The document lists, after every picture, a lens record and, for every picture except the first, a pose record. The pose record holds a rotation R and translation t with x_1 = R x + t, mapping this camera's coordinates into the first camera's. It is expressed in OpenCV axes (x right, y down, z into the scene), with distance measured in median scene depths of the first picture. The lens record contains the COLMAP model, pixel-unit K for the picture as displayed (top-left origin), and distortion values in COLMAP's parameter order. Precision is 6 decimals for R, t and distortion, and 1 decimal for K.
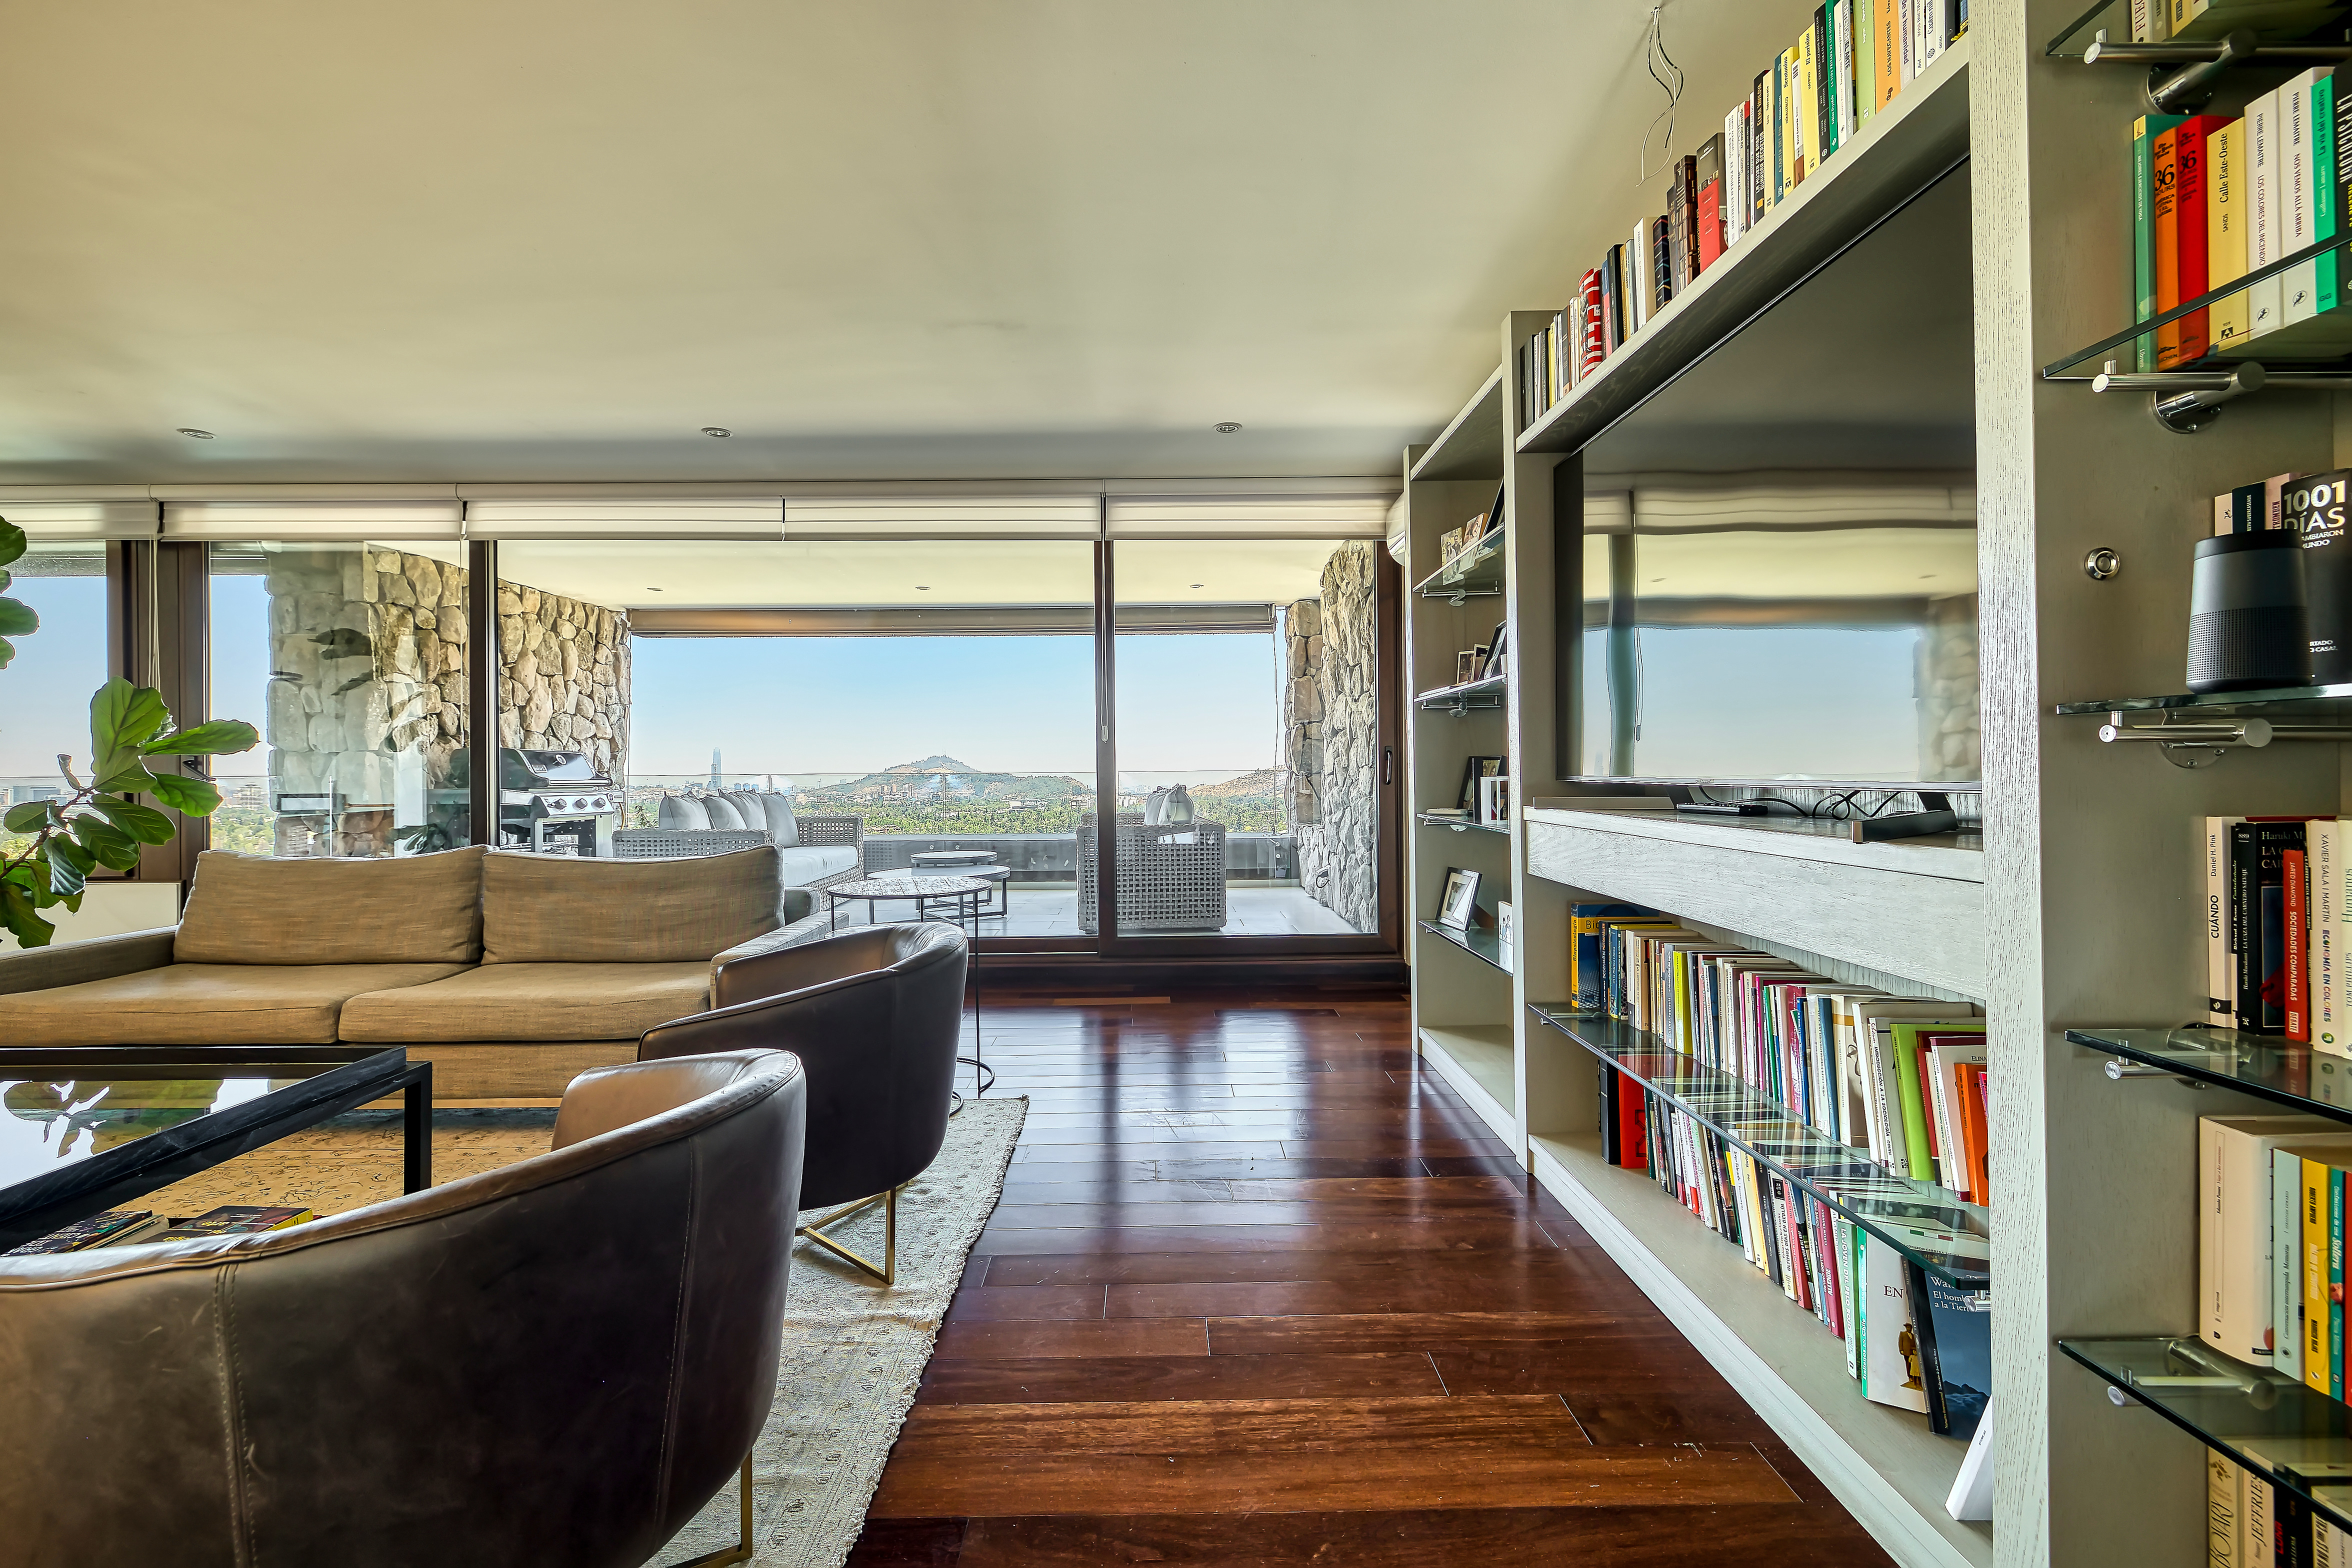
lens RADIAL K [[997.3, 0, 1163.2], [0, 997.3, 765.6], [0, 0, 1]] dist [-0.001748, 0.000168]
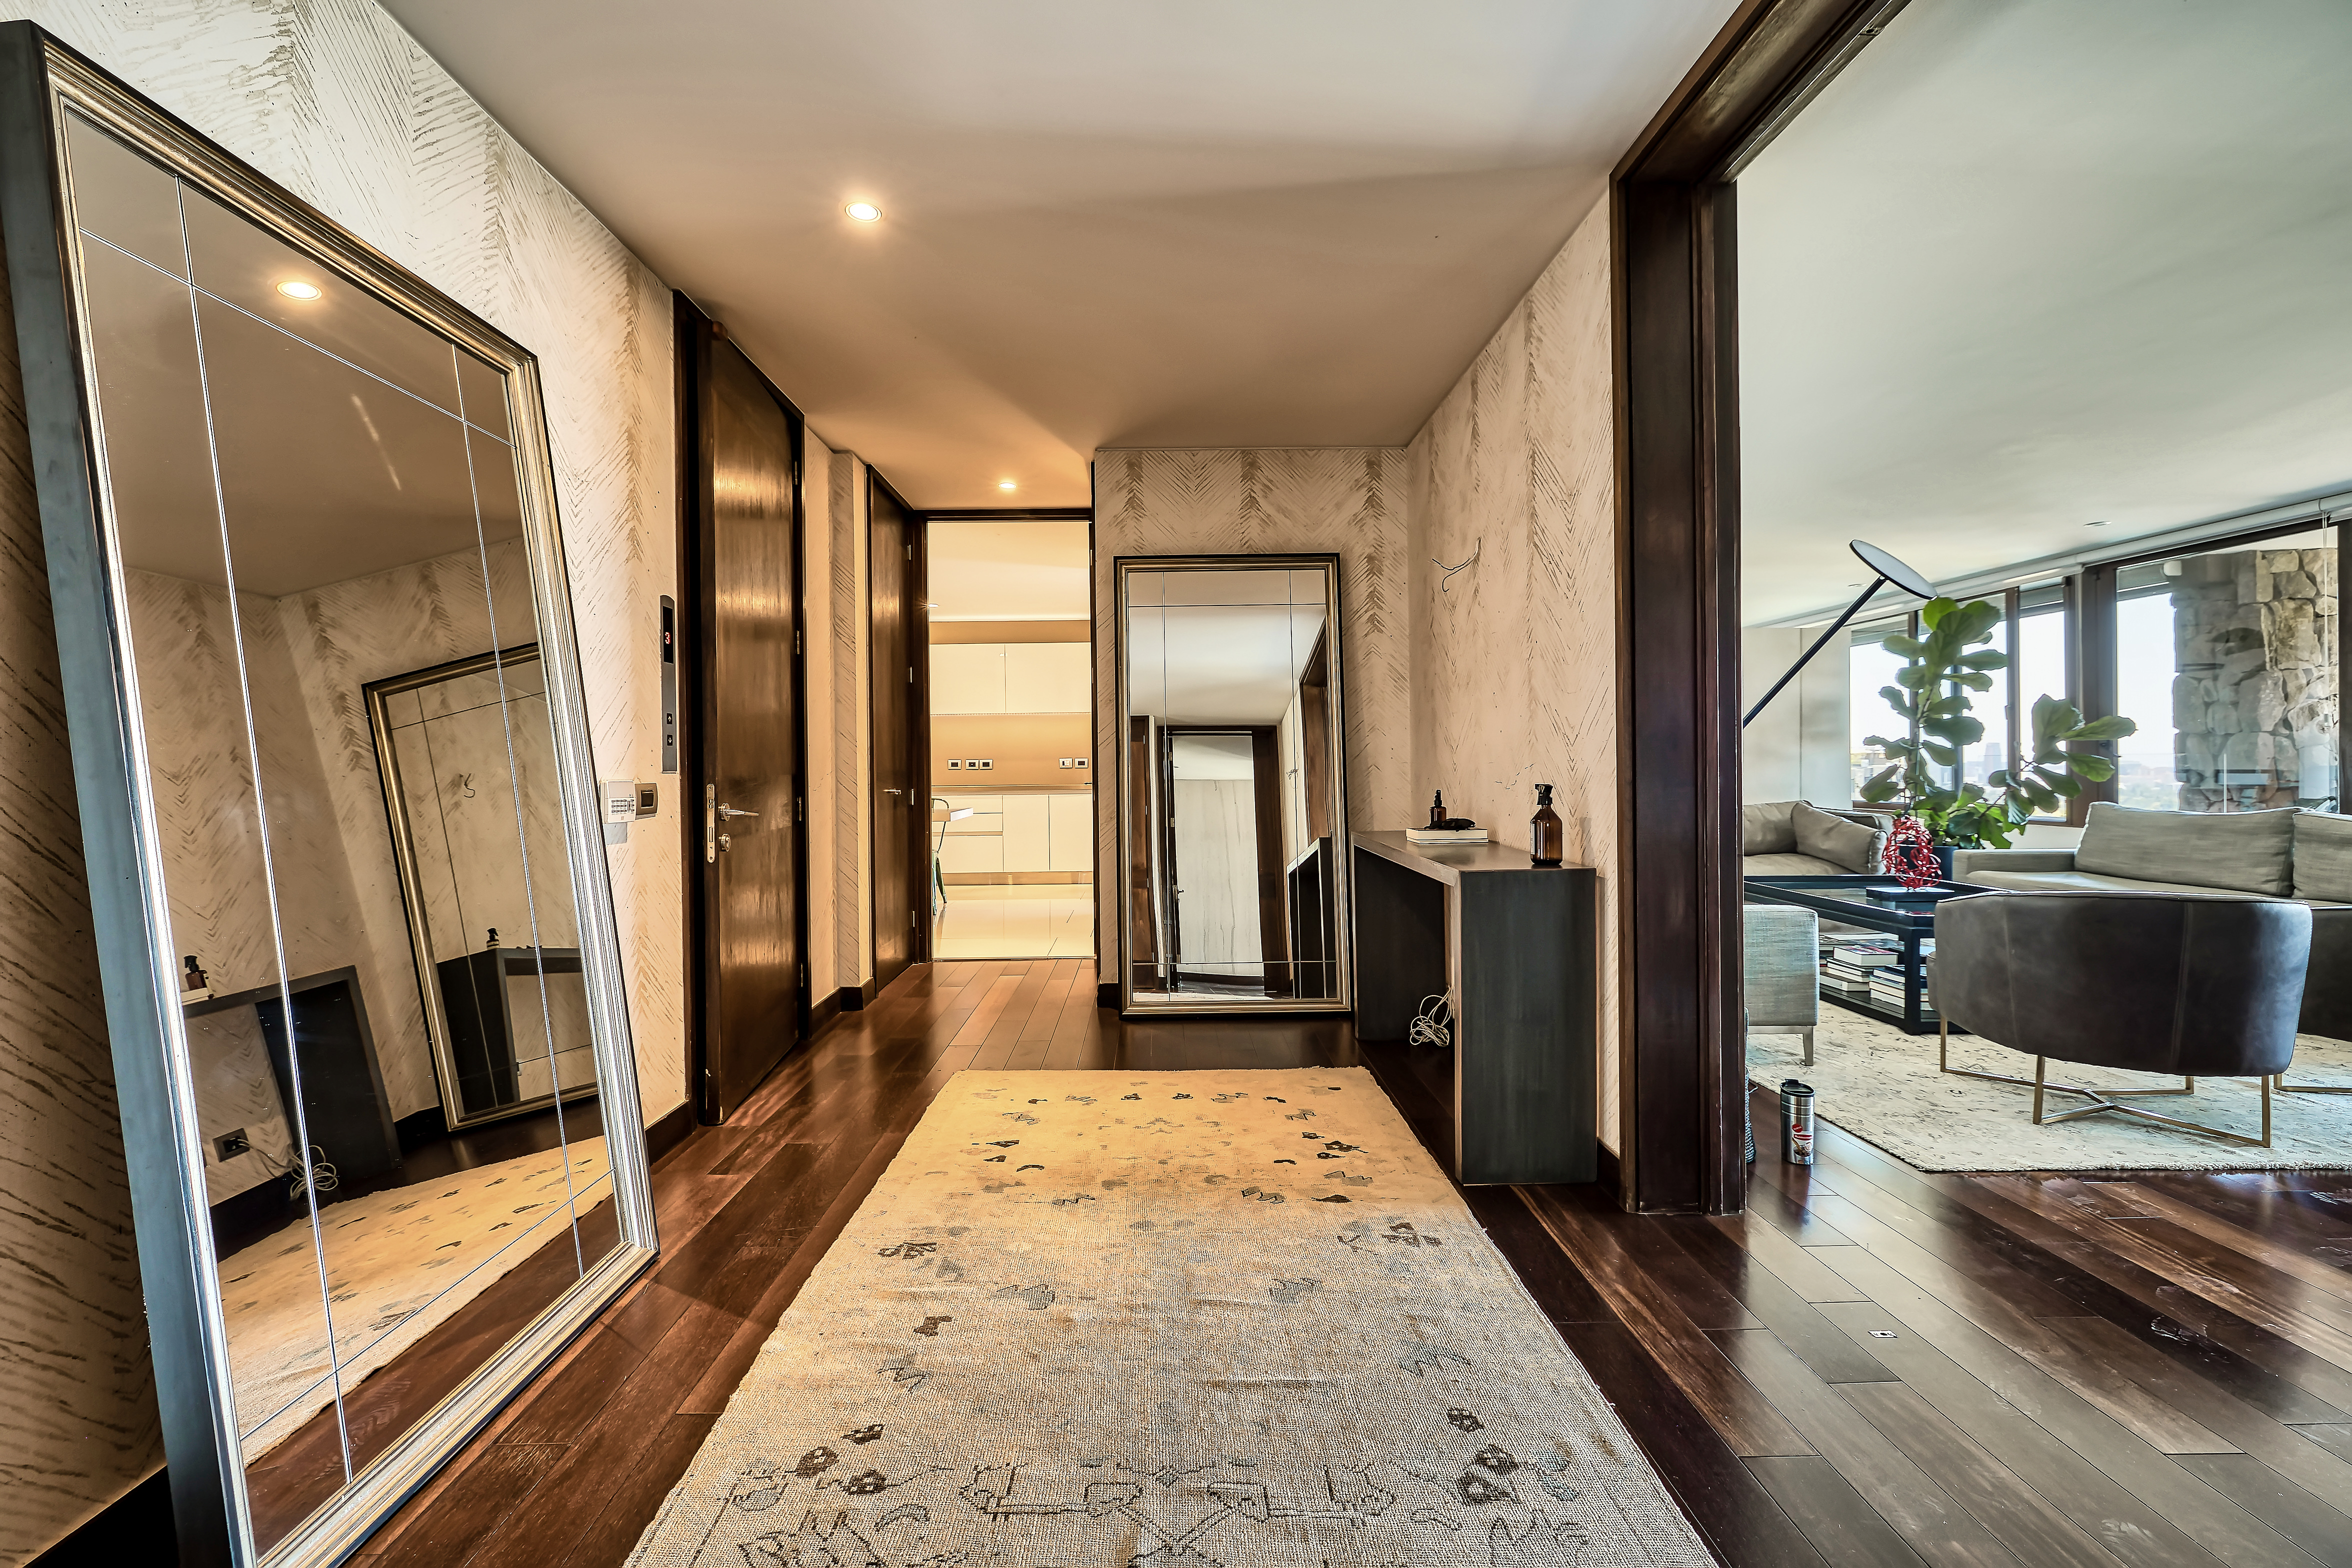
lens RADIAL K [[997.3, 0, 1157.8], [0, 997.3, 769.5], [0, 0, 1]] dist [-0.001748, 0.000168]
pose [[-0.003081, 0.011672, -0.999927, 0.346648], [0.015322, 0.999815, 0.011623, -0.003613], [0.999878, -0.015285, -0.003259, -0.265443]]
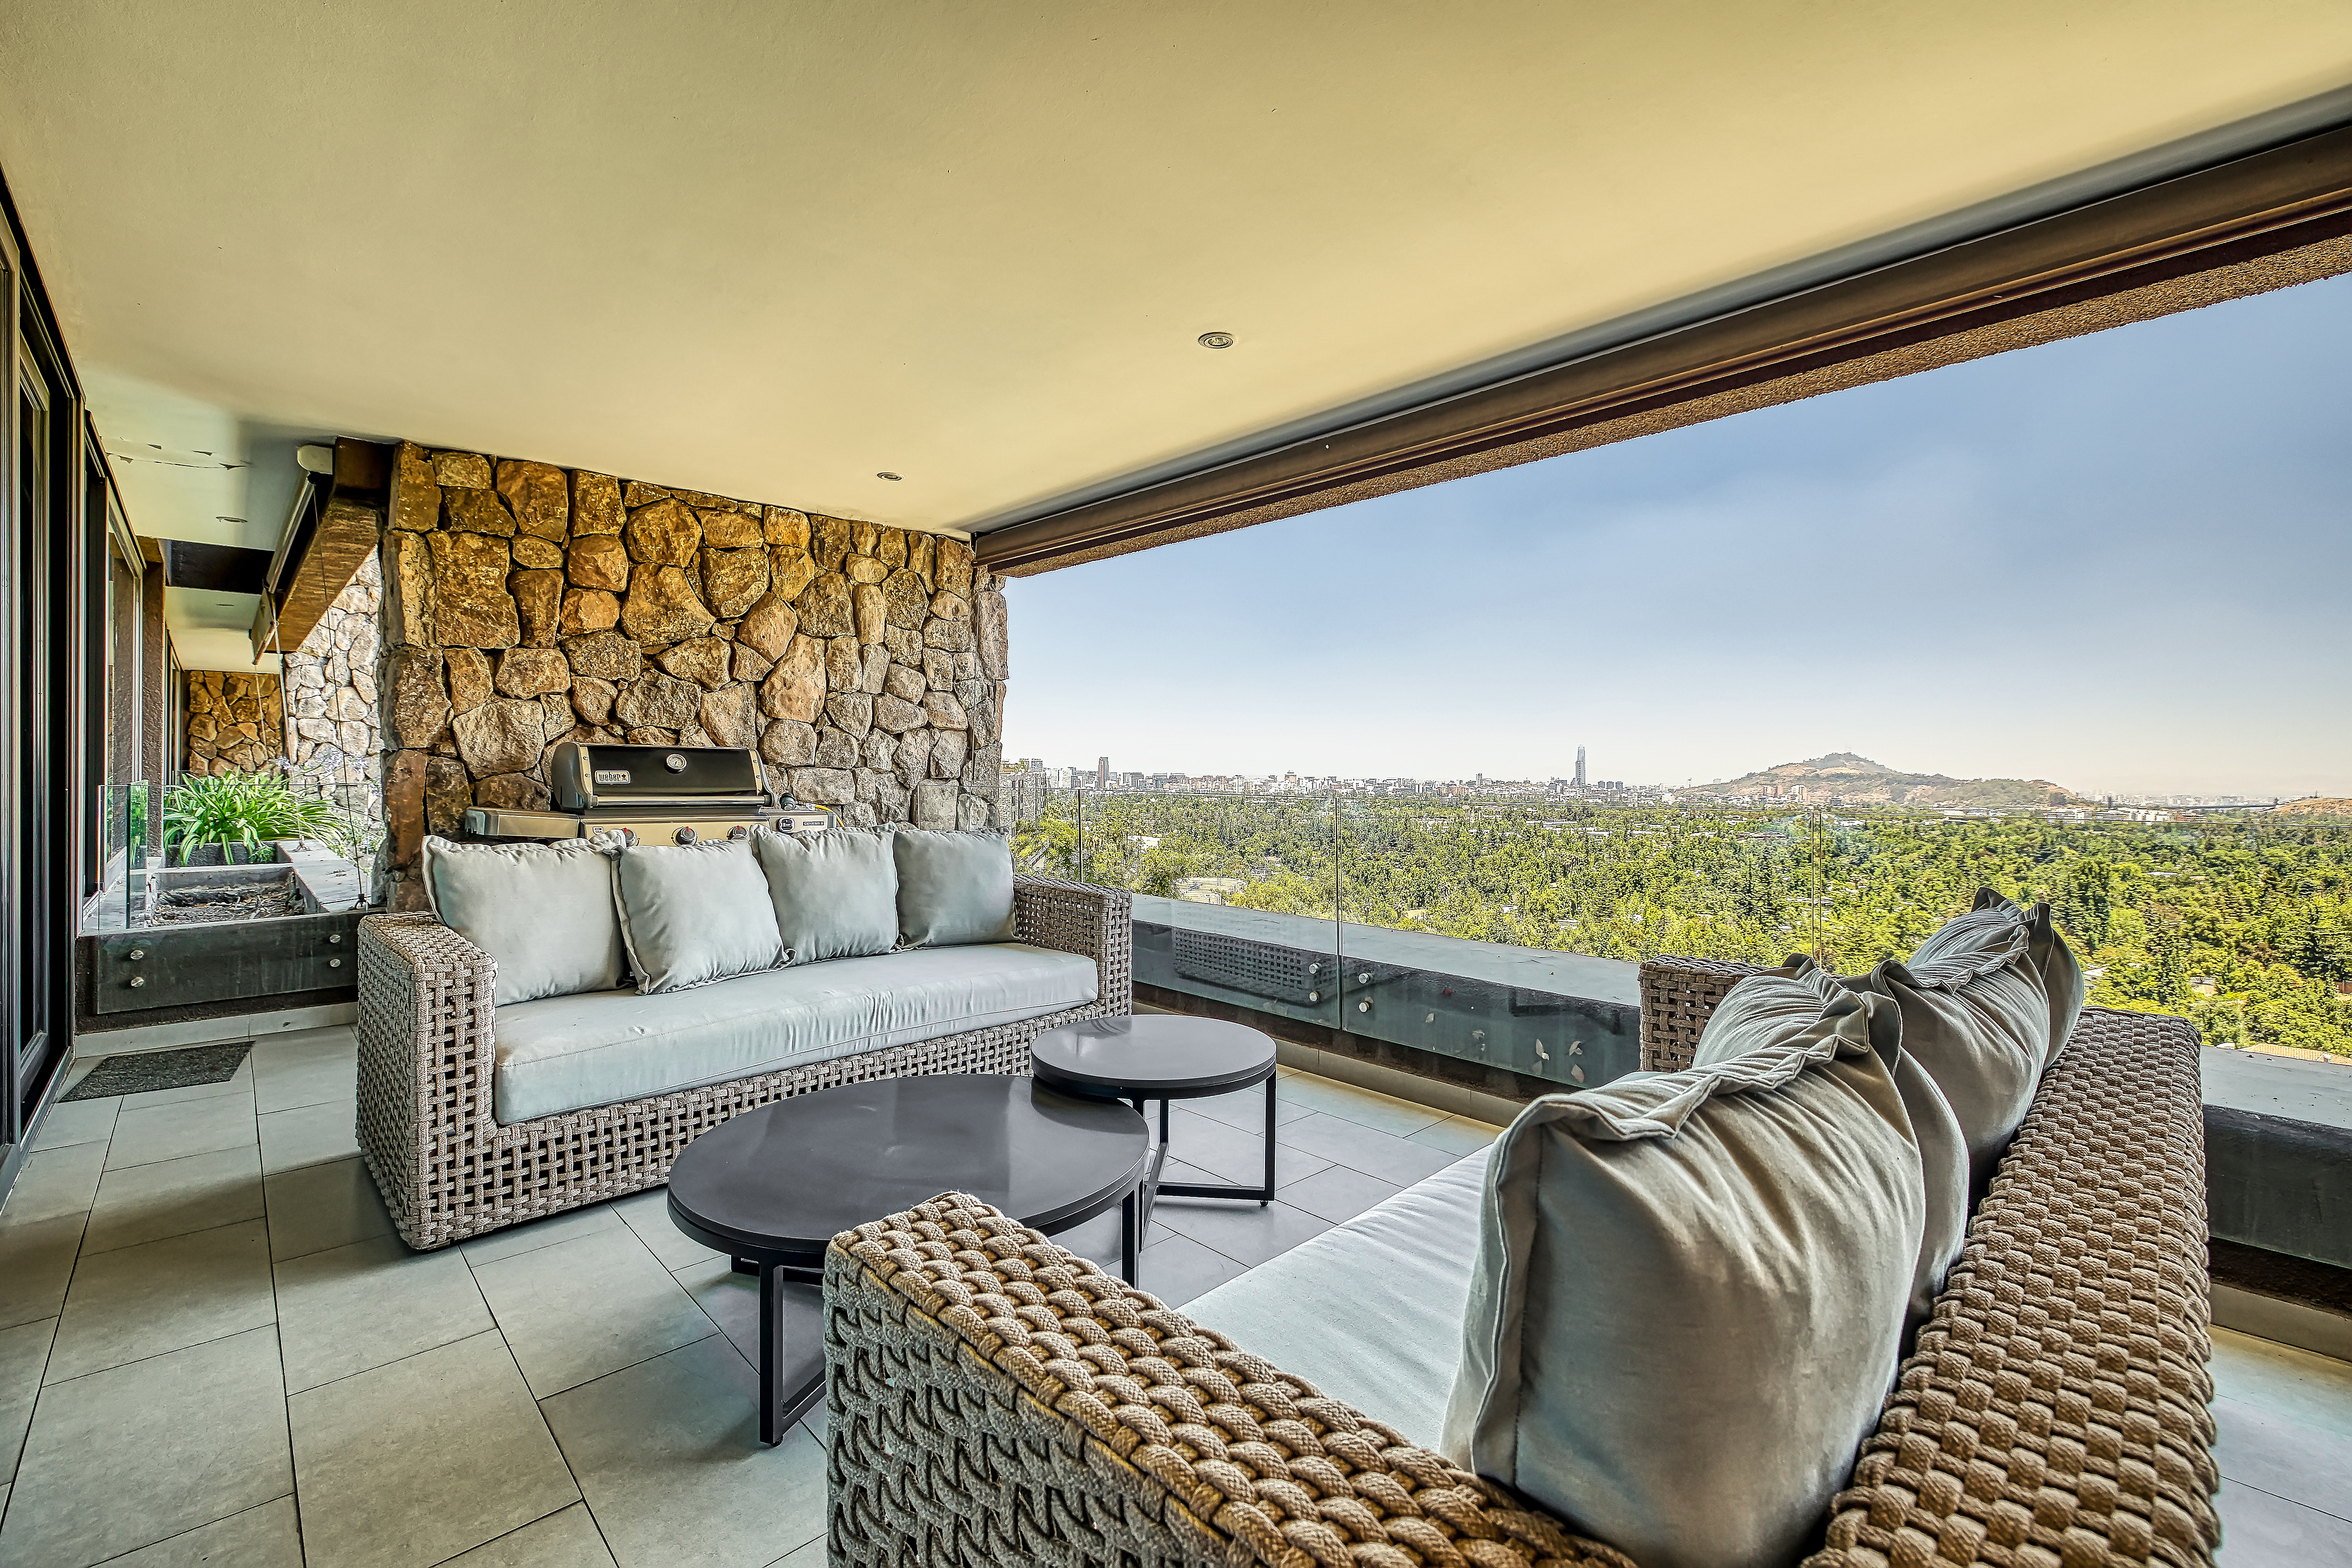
lens RADIAL K [[997.3, 0, 1169.4], [0, 997.3, 766.9], [0, 0, 1]] dist [-0.001748, 0.000168]
pose [[0.684533, 0.009843, -0.728916, 0.051195], [-0.006729, 0.999952, 0.007184, -0.010202], [0.728951, -0.000013, 0.684566, 0.881354]]
